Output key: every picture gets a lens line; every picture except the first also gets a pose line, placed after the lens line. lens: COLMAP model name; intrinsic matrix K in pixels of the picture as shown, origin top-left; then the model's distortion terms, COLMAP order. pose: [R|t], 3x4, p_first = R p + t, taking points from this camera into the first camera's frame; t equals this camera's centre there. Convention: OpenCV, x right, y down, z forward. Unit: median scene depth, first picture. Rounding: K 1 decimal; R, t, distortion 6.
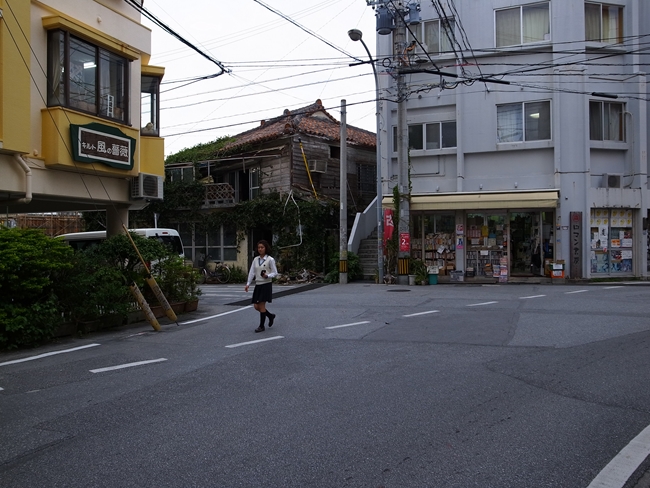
lens RADIAL K [[514.2, 0, 312.7], [0, 514.2, 244.6], [0, 0, 1]] dist [-0.034087, -0.000239]
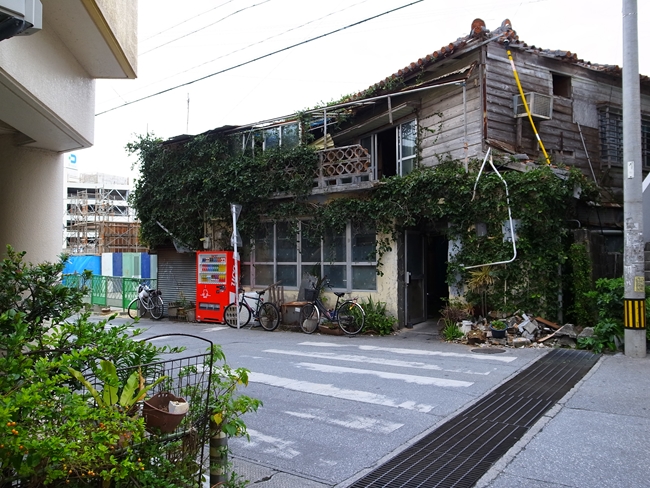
lens RADIAL K [[514.2, 0, 312.7], [0, 514.2, 244.6], [0, 0, 1]] dist [-0.034087, -0.000239]
pose [[0.969820, -0.001527, -0.243816, -0.082635], [-0.004665, 0.999681, -0.024814, -0.002175], [0.243776, 0.025202, 0.969504, 0.472620]]
